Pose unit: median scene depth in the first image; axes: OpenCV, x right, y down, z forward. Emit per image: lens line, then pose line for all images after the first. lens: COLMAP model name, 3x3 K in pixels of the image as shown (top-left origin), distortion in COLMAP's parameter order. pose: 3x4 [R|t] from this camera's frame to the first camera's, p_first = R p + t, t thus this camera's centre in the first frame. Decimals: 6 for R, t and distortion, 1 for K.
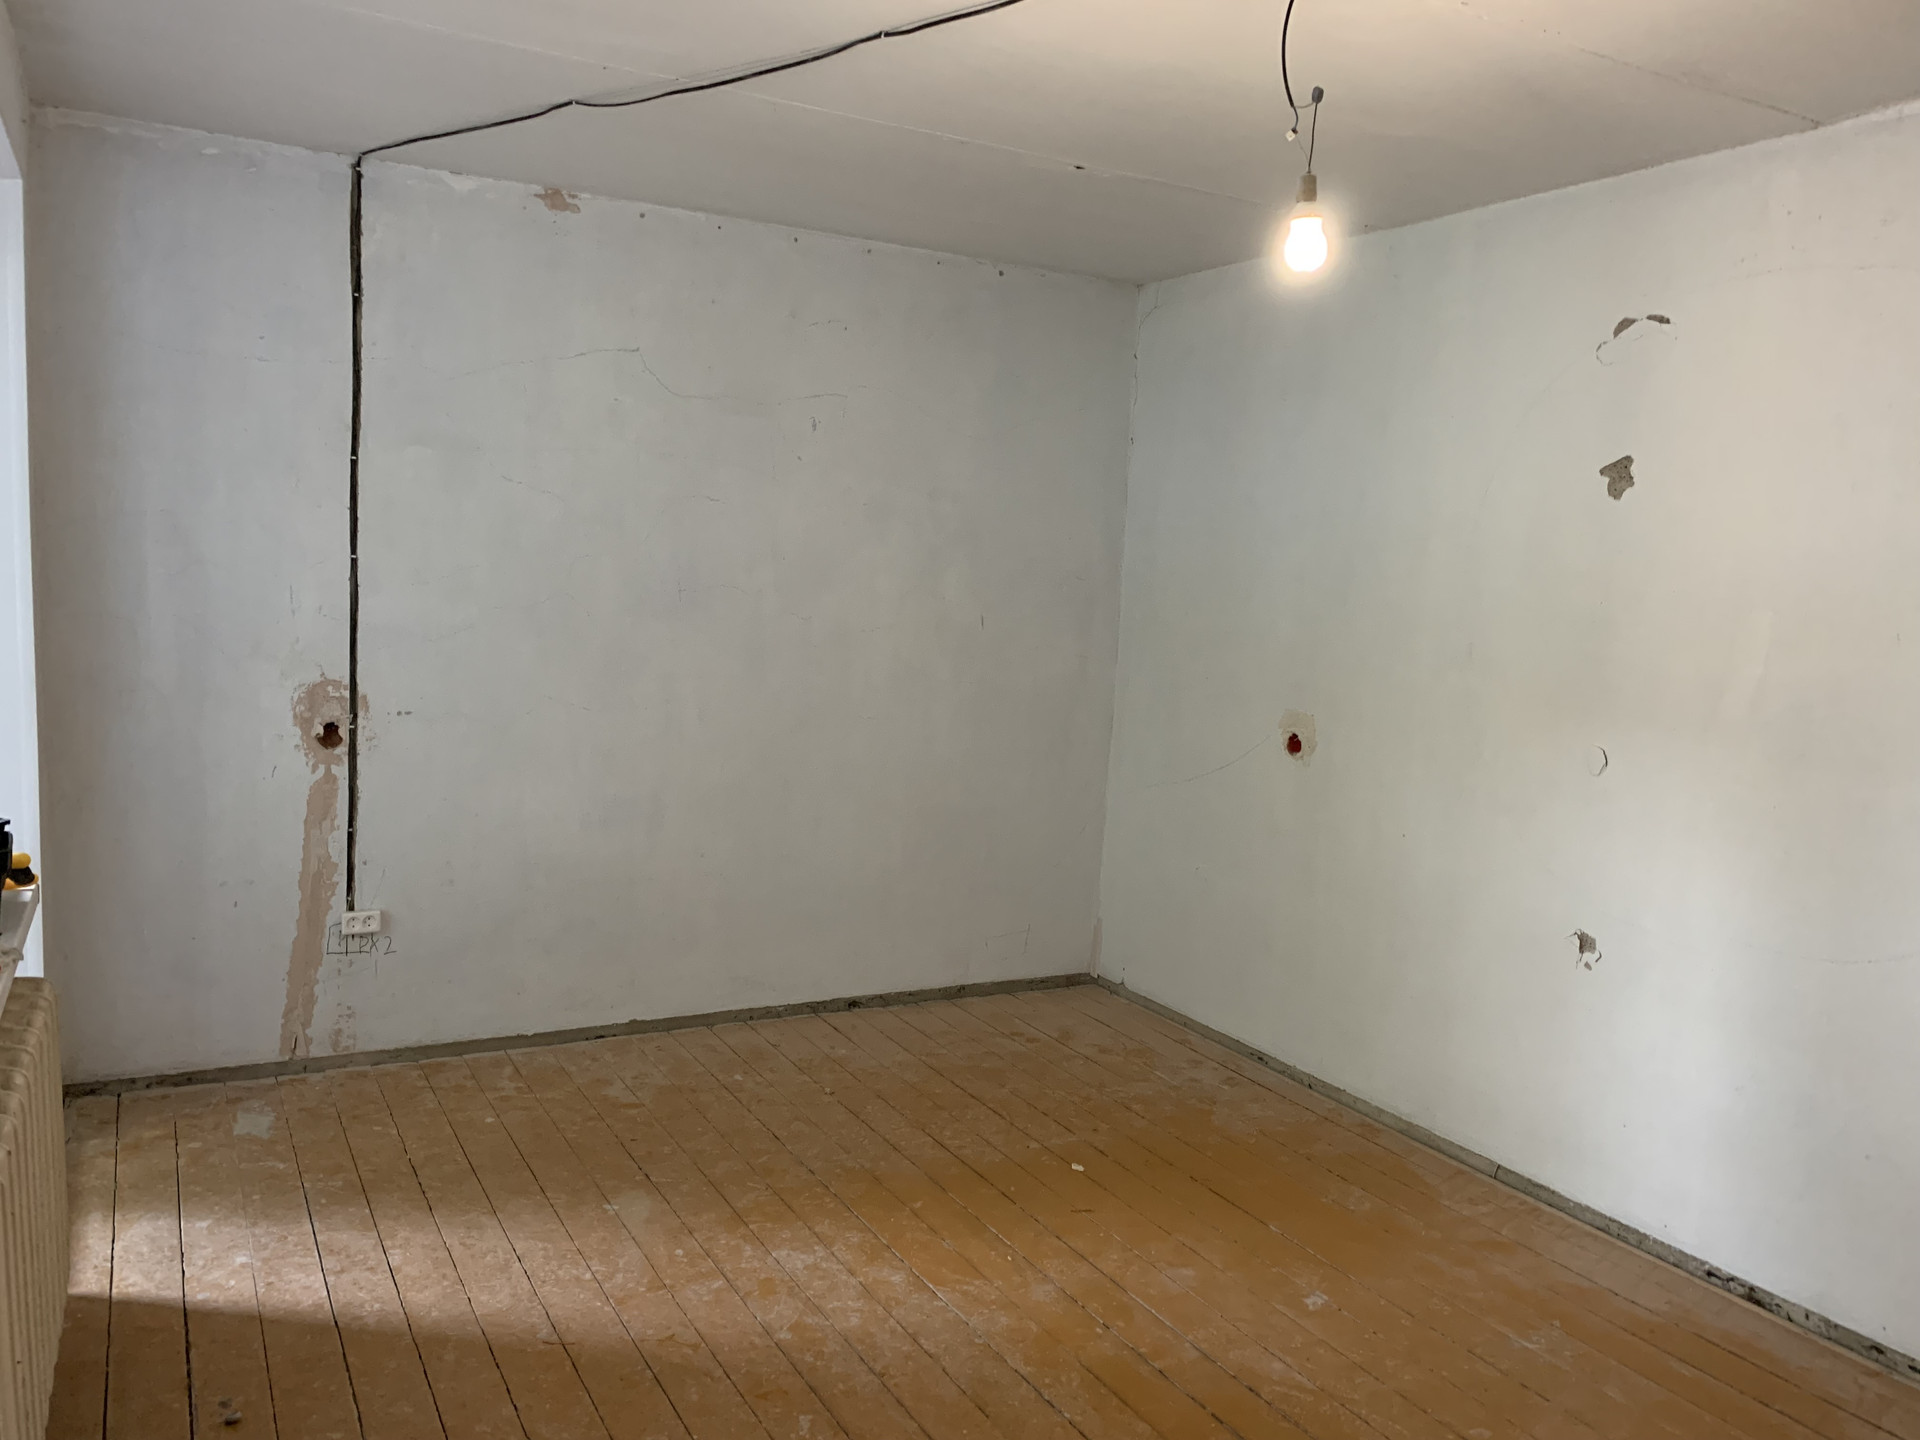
lens RADIAL K [[1461.0, 0, 960.8], [0, 1461.0, 732.2], [0, 0, 1]] dist [0.007723, 0.001505]
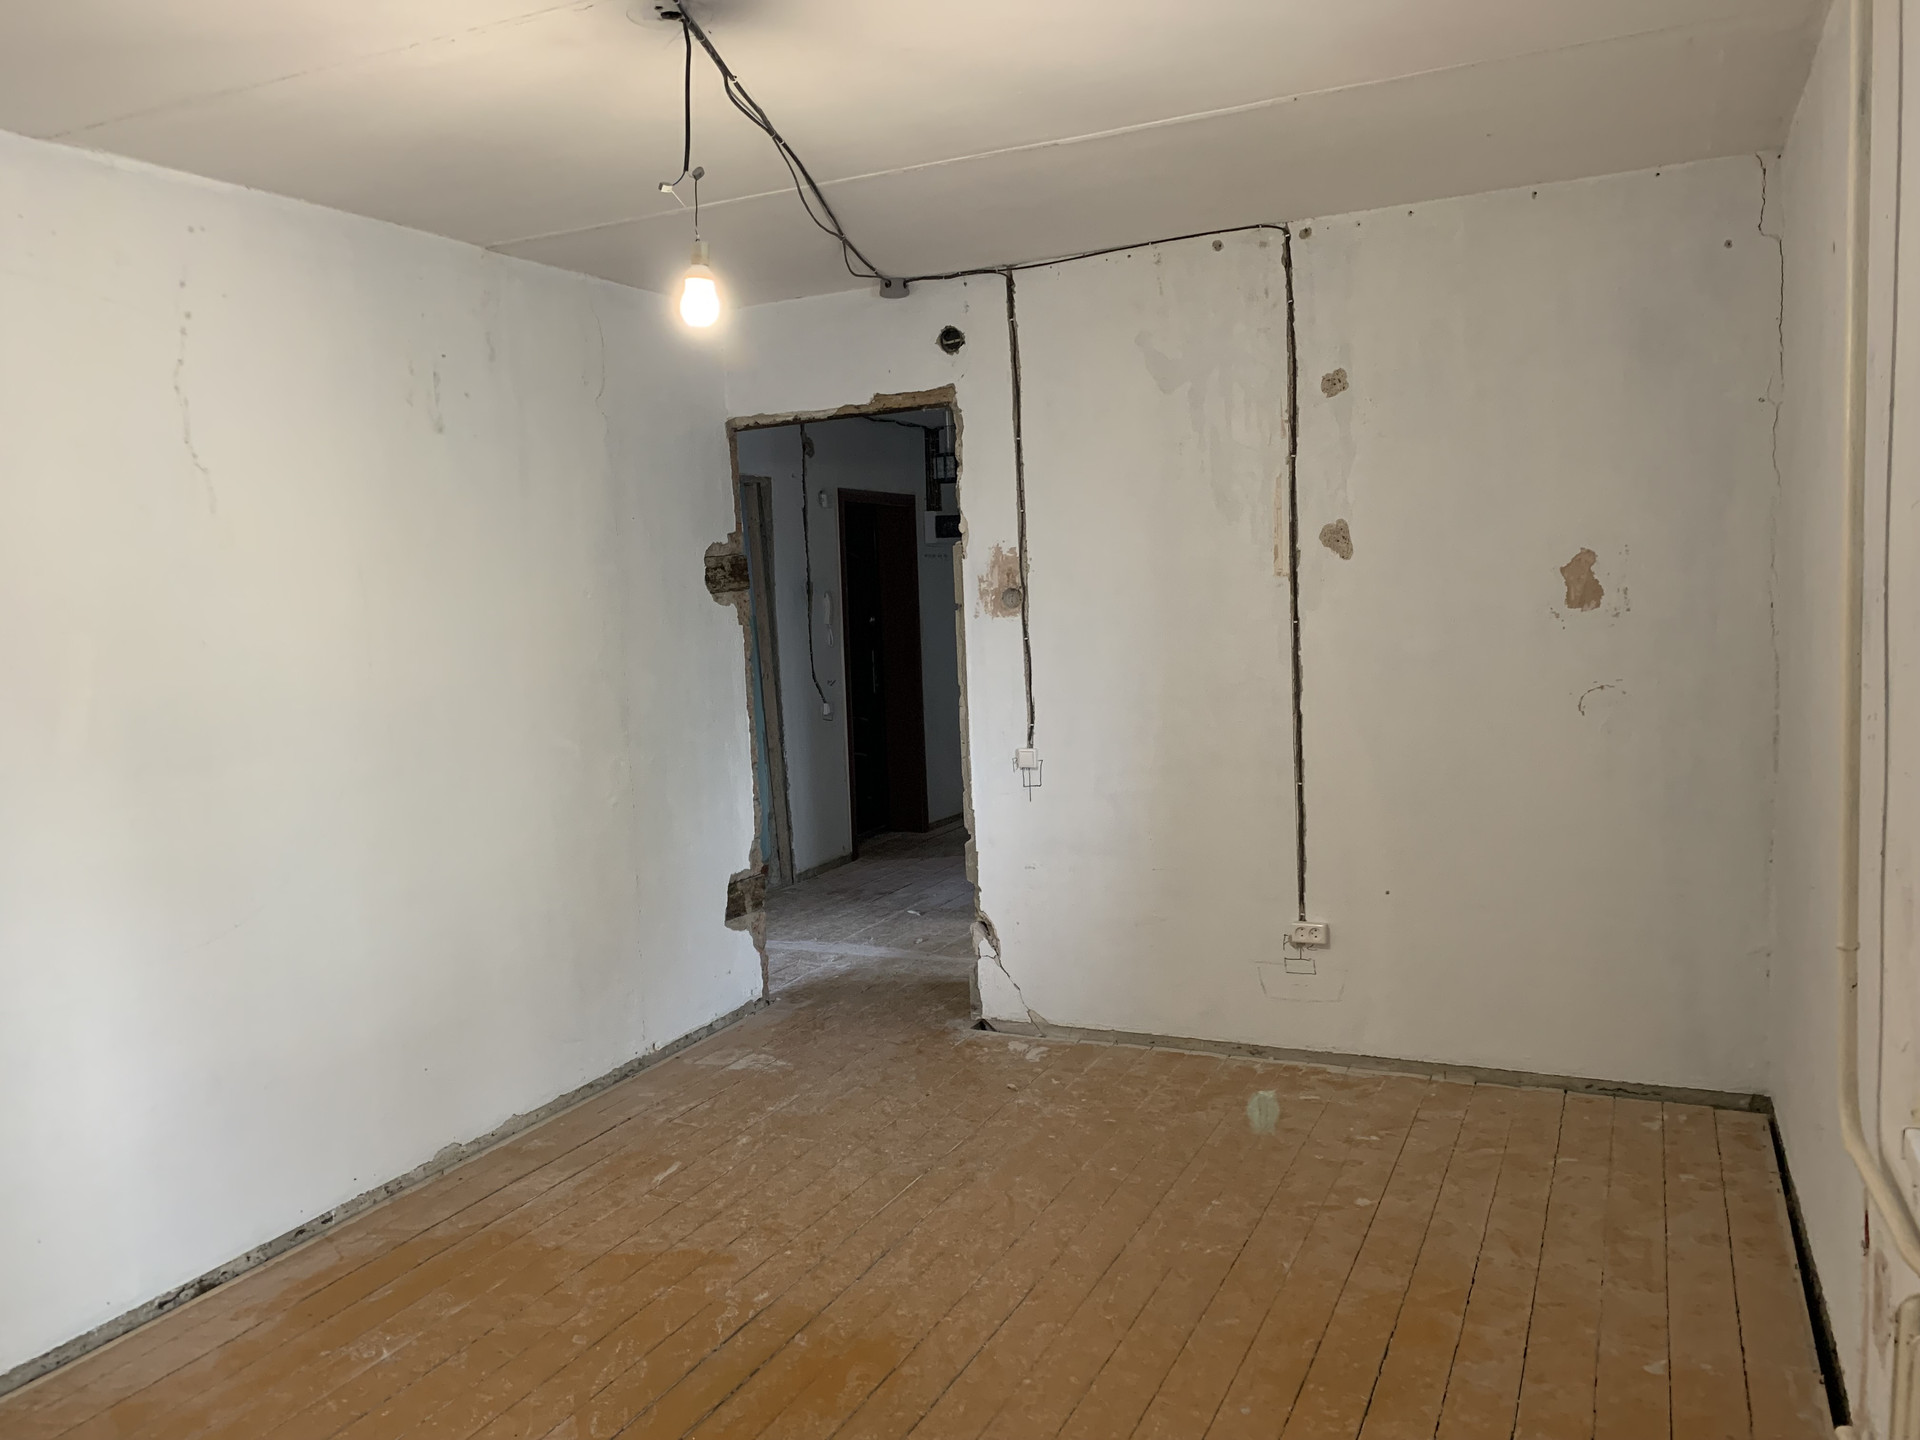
lens RADIAL K [[1461.0, 0, 960.8], [0, 1461.0, 732.2], [0, 0, 1]] dist [0.007723, 0.001505]
pose [[-0.589867, -0.102992, 0.800905, -0.453092], [0.102216, 0.974331, 0.200576, -0.120830], [-0.801005, 0.200178, -0.564199, 0.859124]]
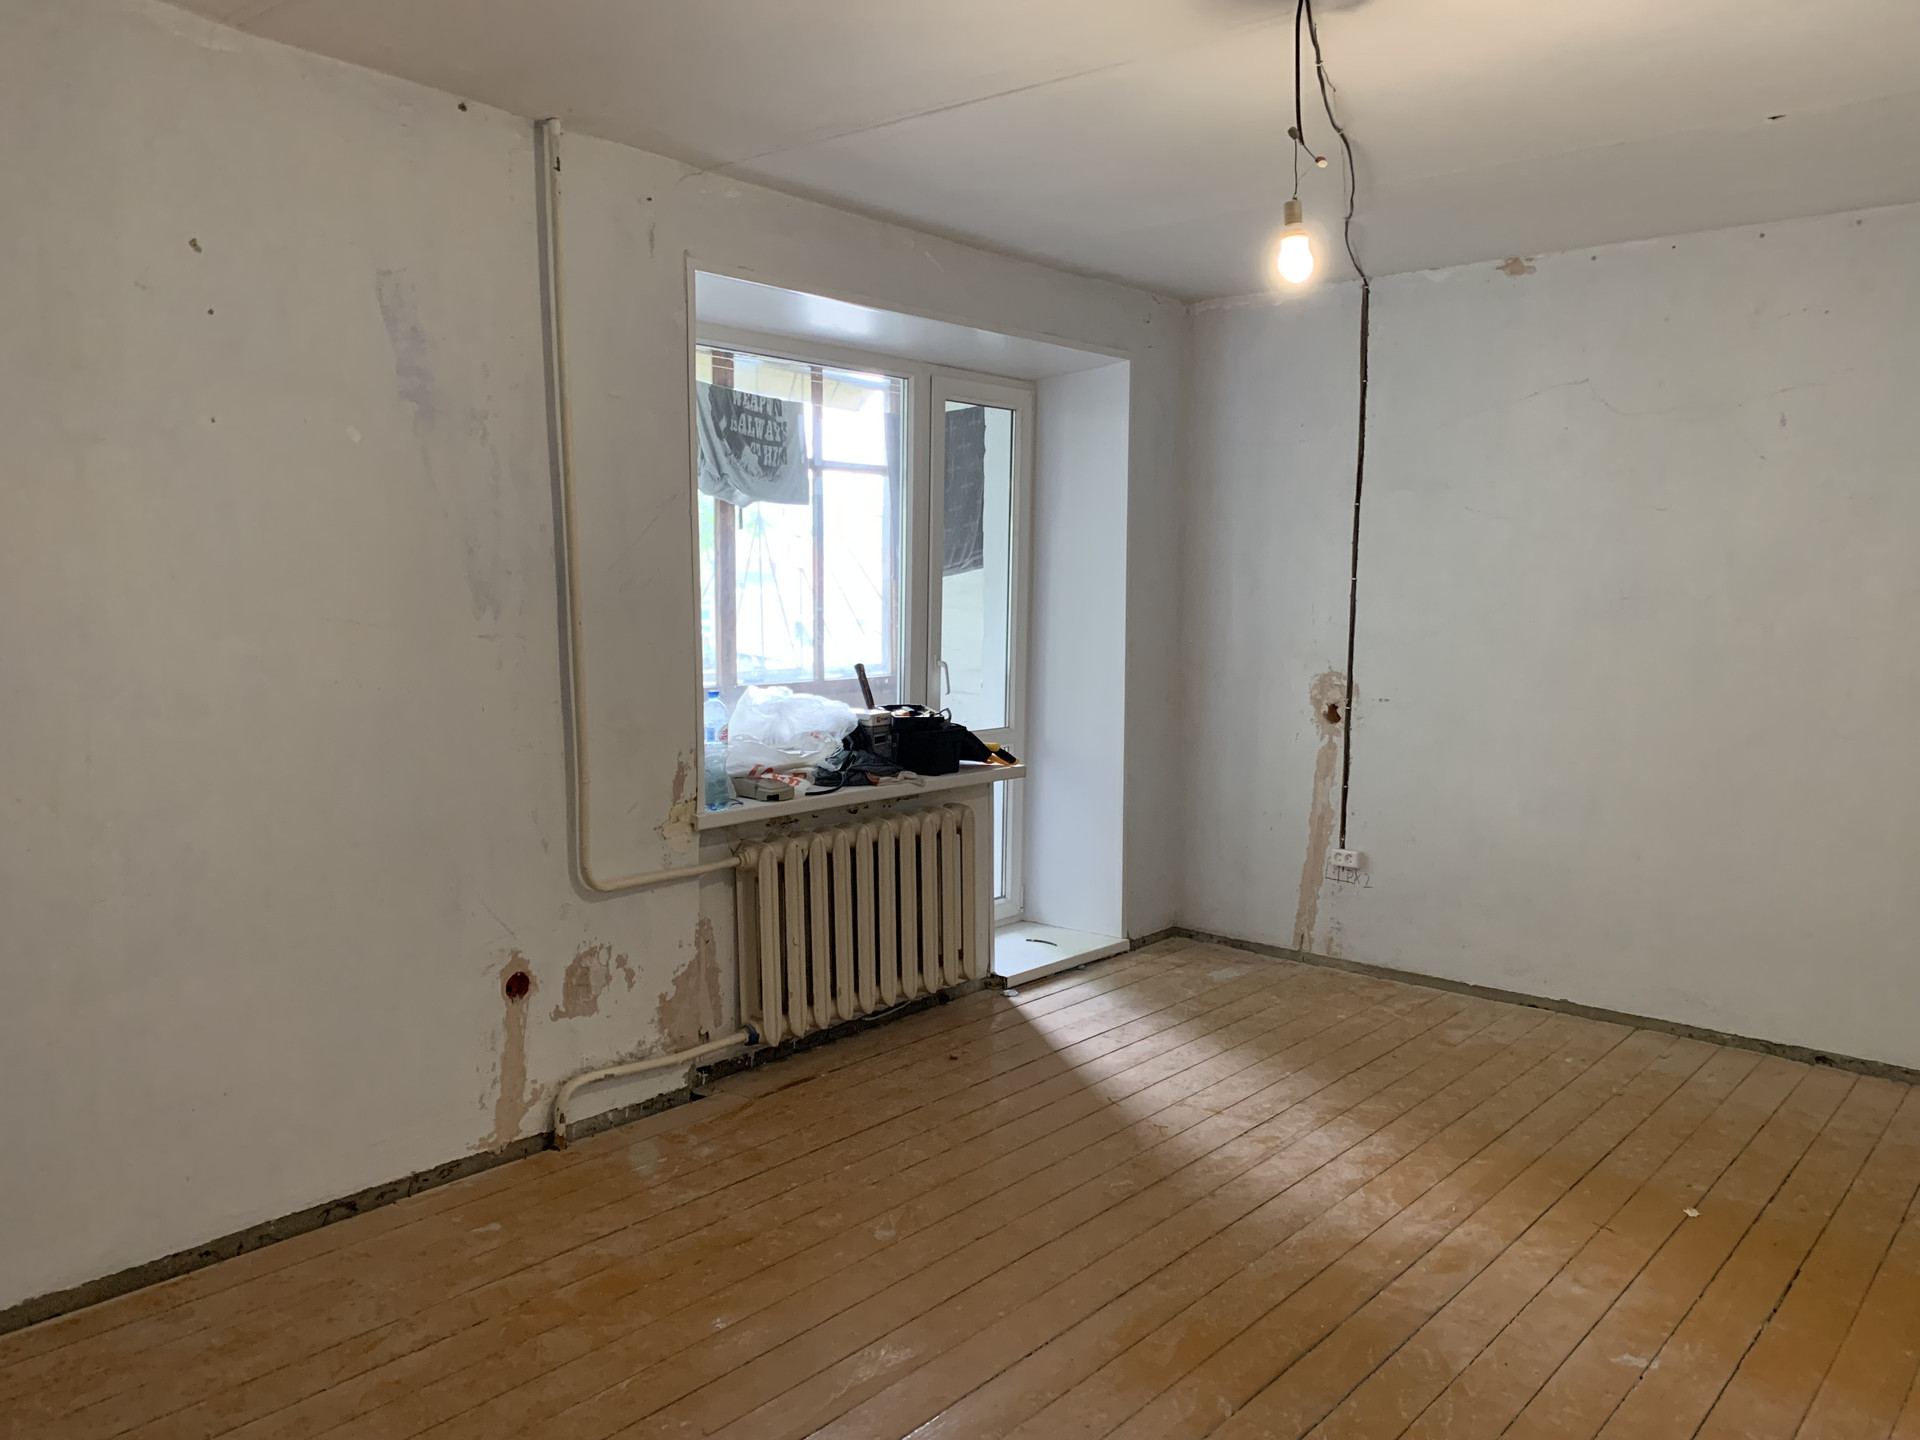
lens RADIAL K [[1461.0, 0, 960.8], [0, 1461.0, 732.2], [0, 0, 1]] dist [0.007723, 0.001505]
pose [[0.351060, 0.056641, -0.934638, 0.693851], [-0.097724, 0.994934, 0.023589, 0.020922], [0.931239, 0.083055, 0.354817, 0.210753]]
